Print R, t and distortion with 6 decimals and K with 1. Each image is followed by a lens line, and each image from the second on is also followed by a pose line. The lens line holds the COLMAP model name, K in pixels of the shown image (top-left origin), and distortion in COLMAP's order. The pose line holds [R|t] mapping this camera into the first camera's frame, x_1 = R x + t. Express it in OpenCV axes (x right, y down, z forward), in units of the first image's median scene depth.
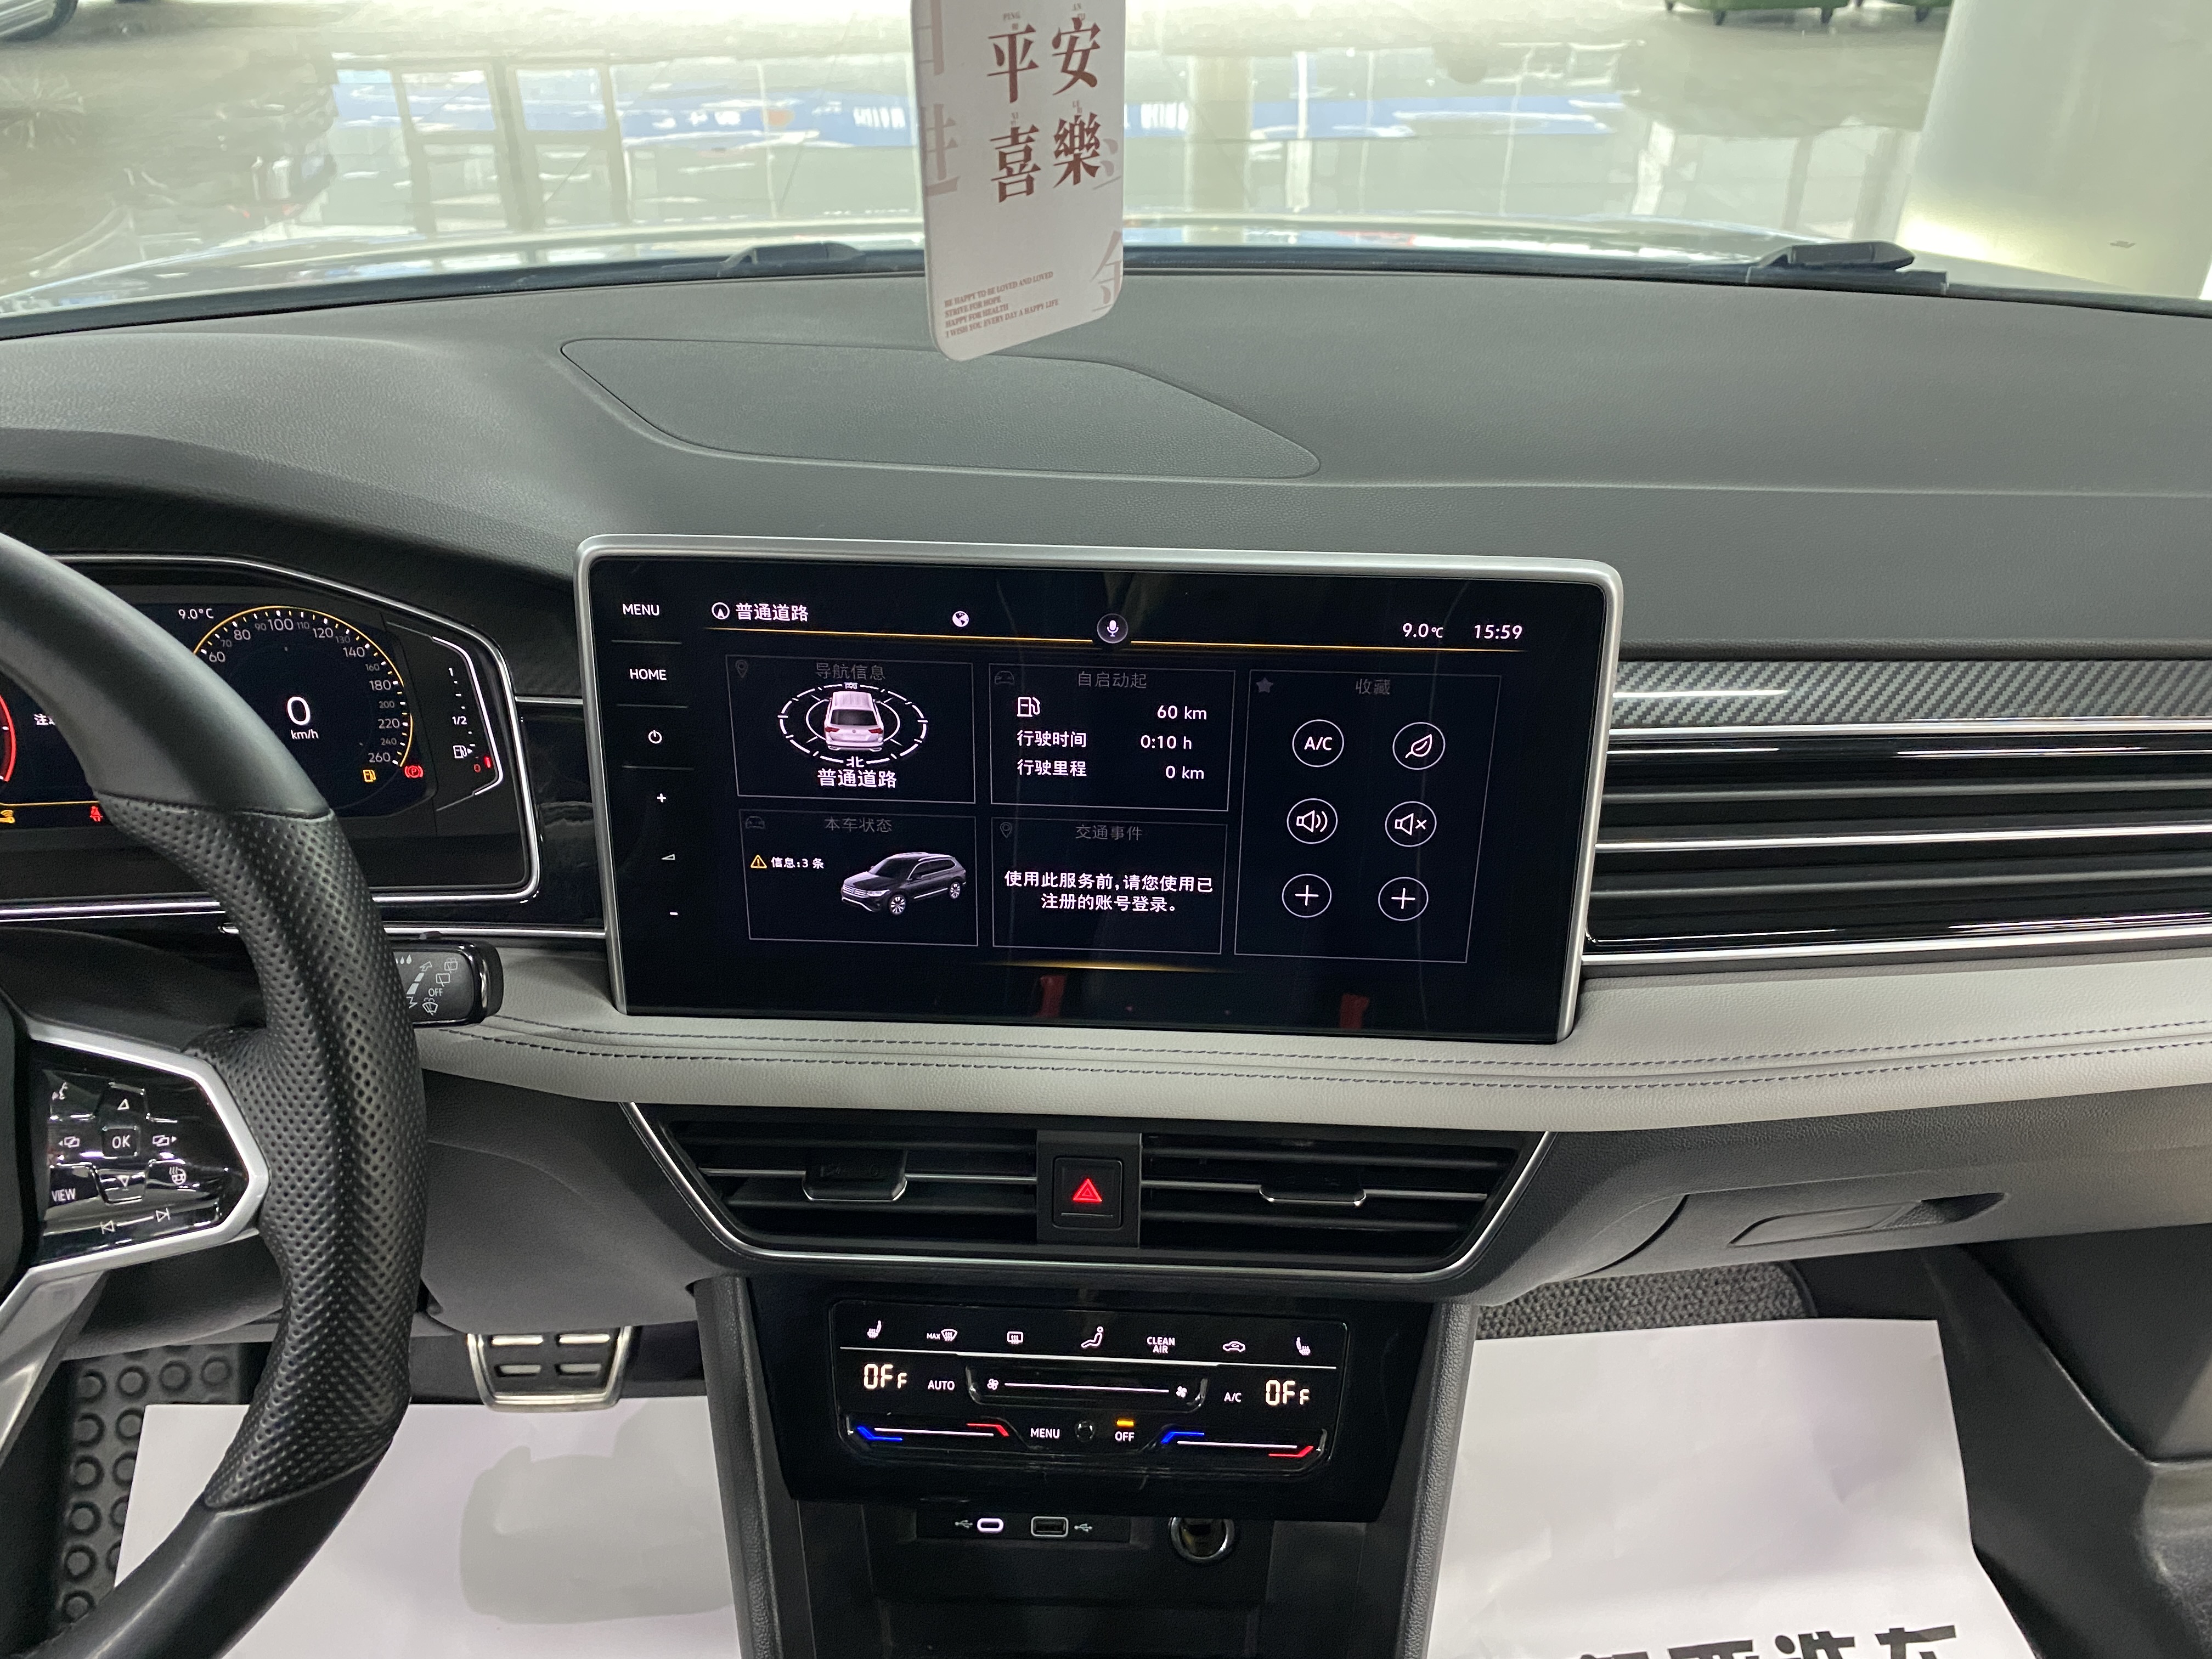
lens RADIAL K [[1696.9, 0, 1104.5], [0, 1696.9, 796.2], [0, 0, 1]] dist [0.028434, -0.028777]
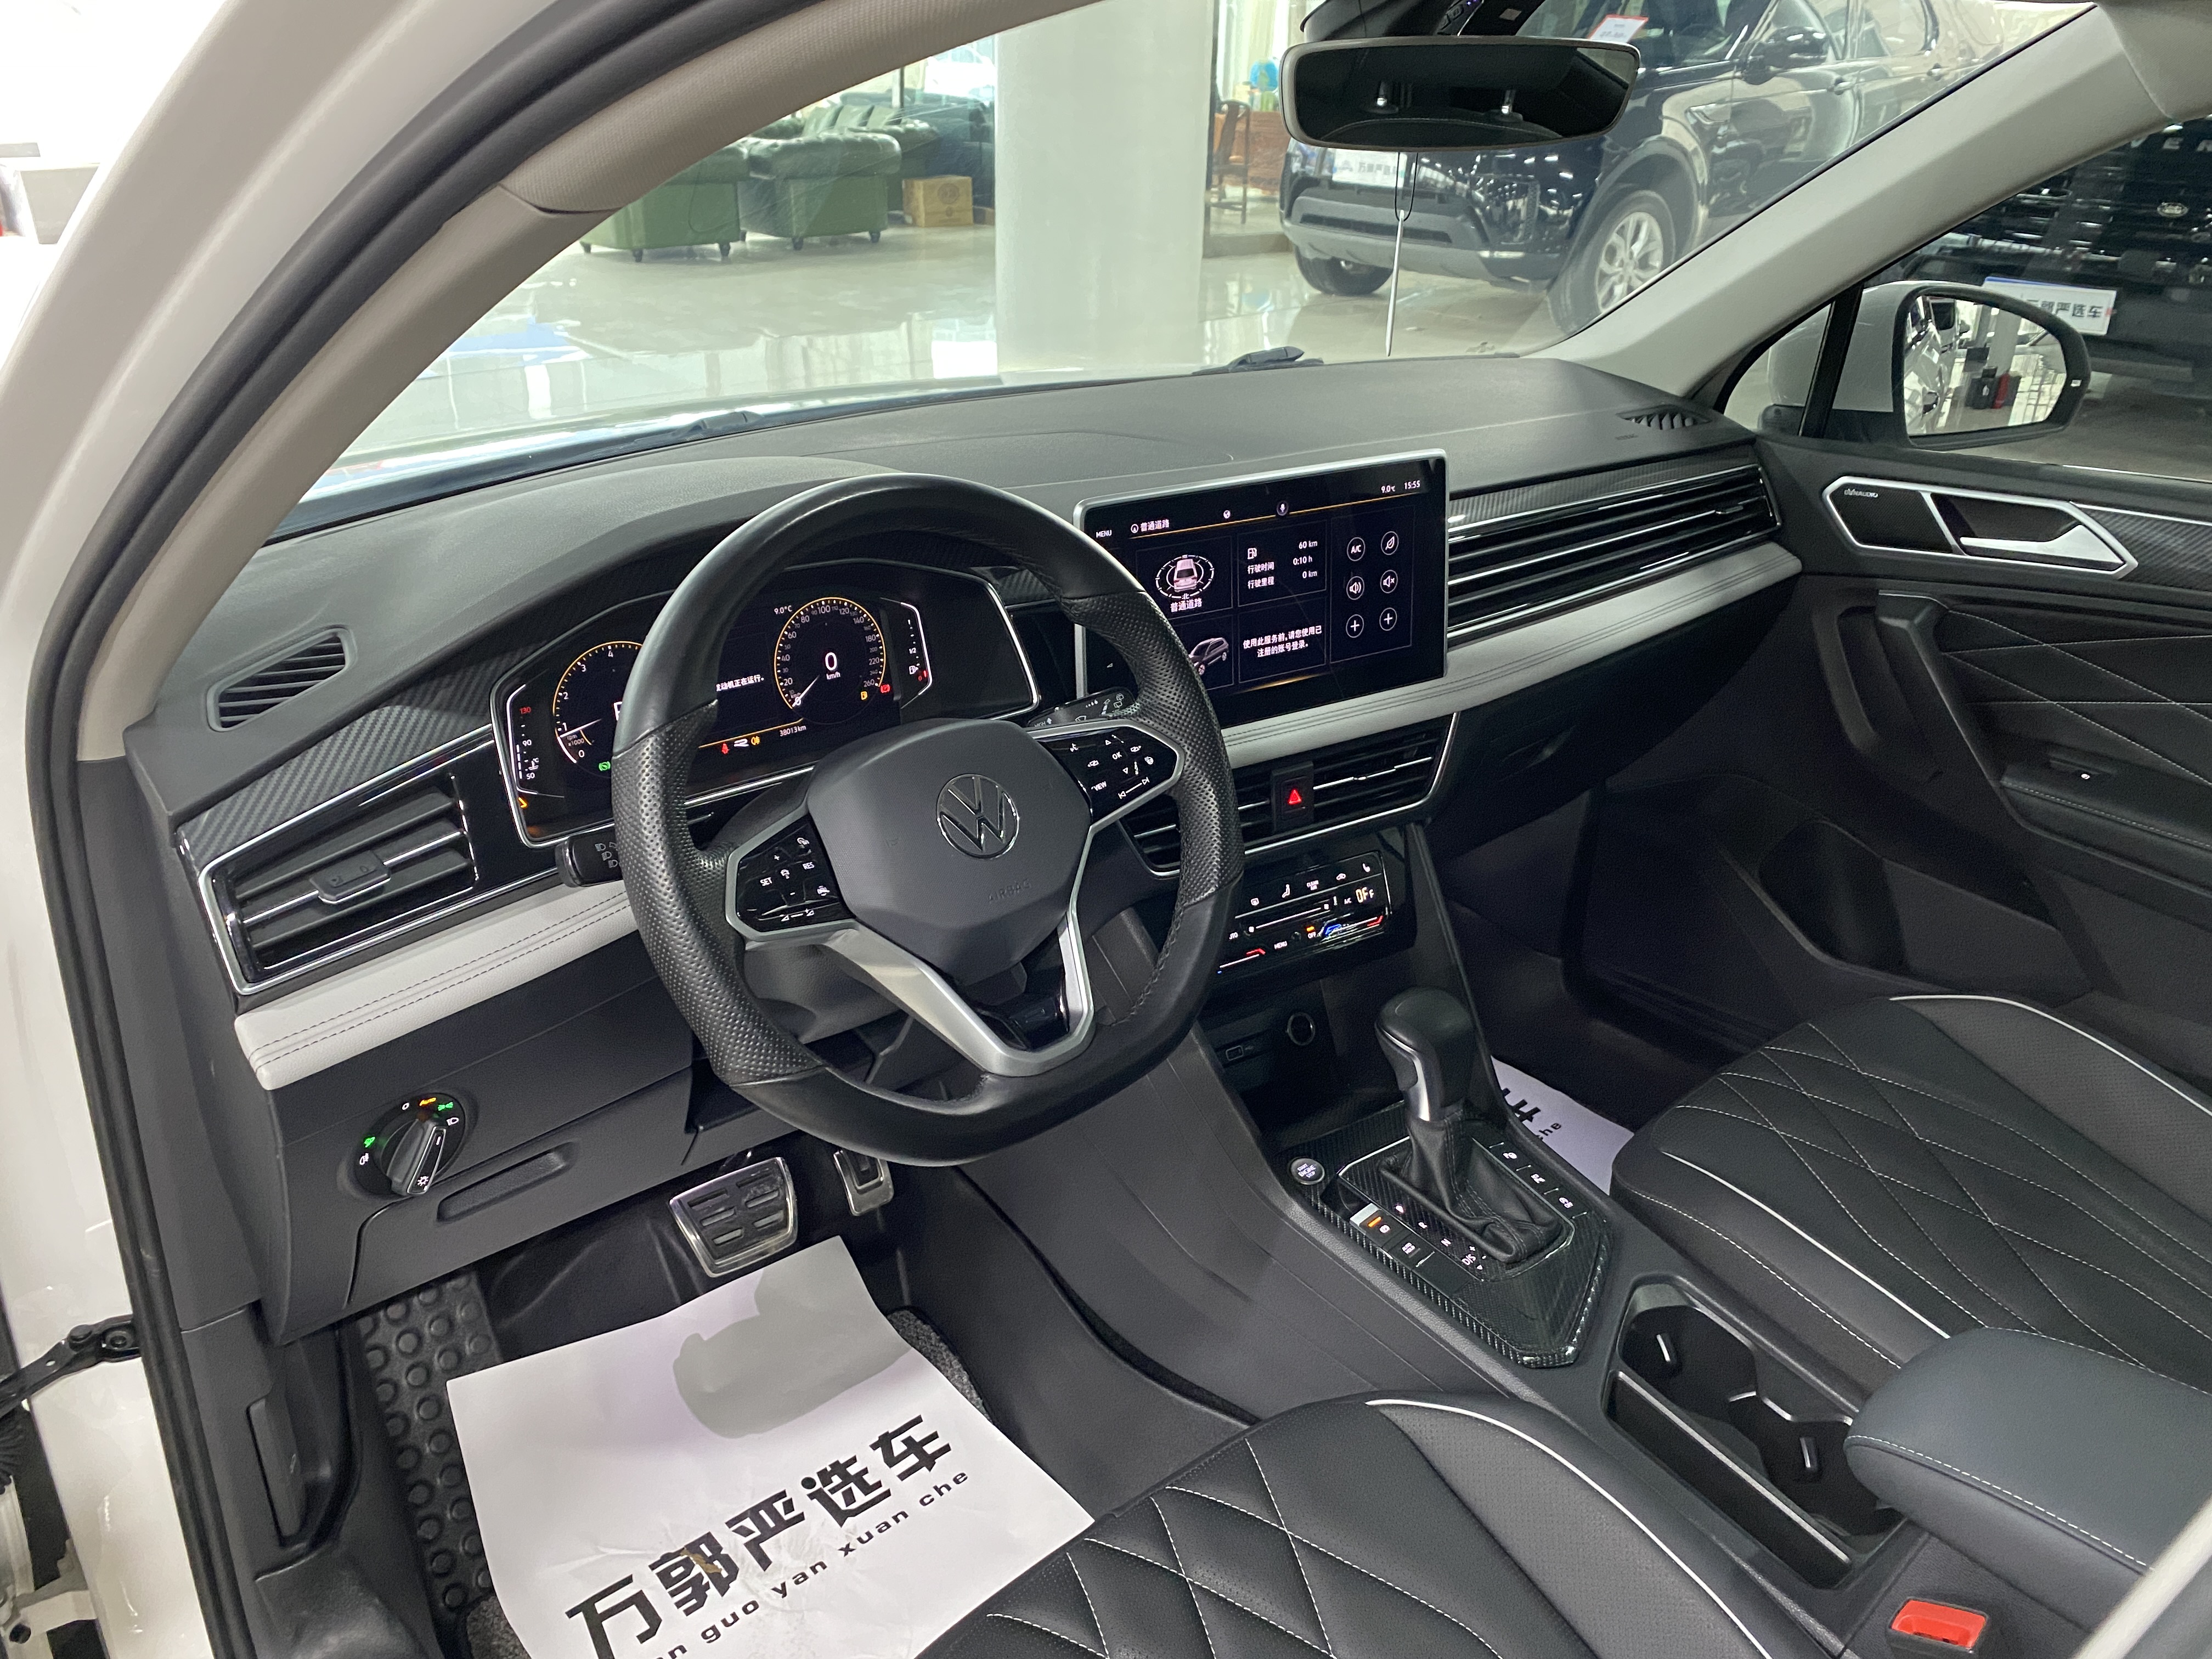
lens RADIAL K [[1696.9, 0, 1077.3], [0, 1696.9, 824.1], [0, 0, 1]] dist [0.028434, -0.028777]
pose [[0.814797, -0.235308, 0.529846, -1.234584], [0.291145, 0.956403, -0.022978, 0.221486], [-0.501339, 0.172984, 0.847783, -0.551784]]
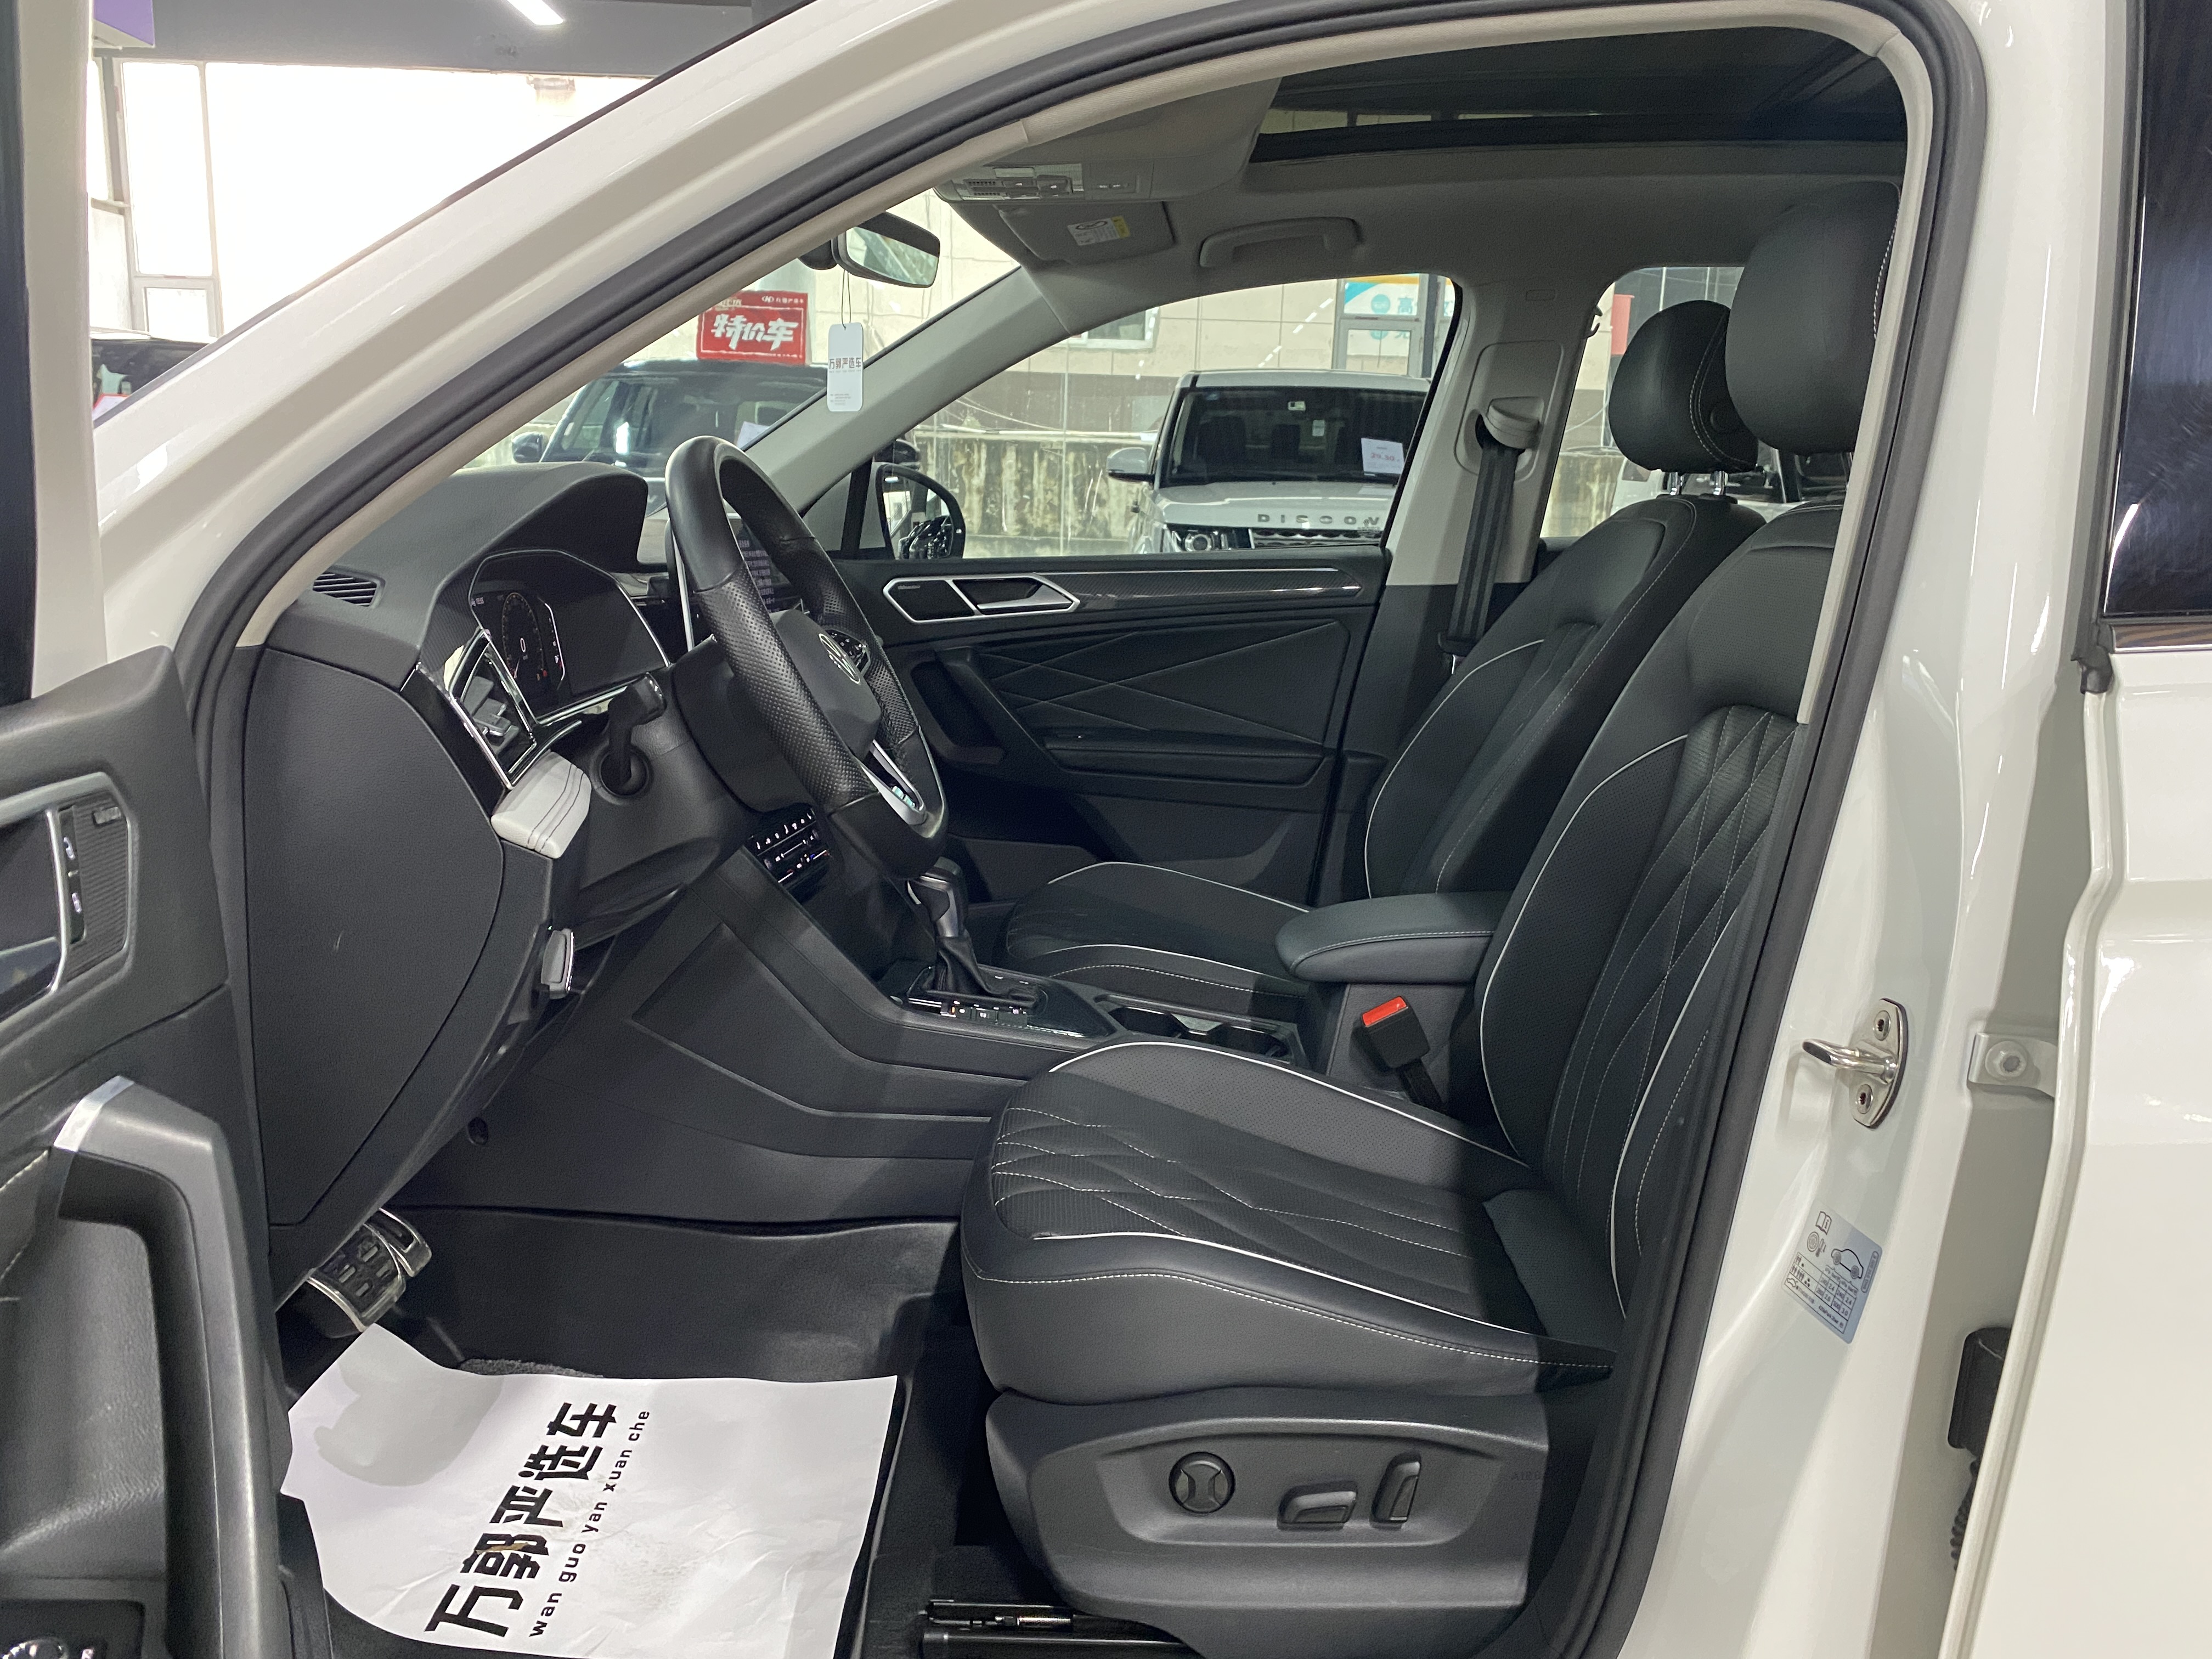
lens RADIAL K [[1696.9, 0, 1086.8], [0, 1696.9, 798.9], [0, 0, 1]] dist [0.028434, -0.028777]
pose [[0.086387, -0.172626, 0.981192, -2.541053], [0.492392, 0.863574, 0.108582, 0.223606], [-0.866076, 0.473751, 0.159601, 0.170942]]
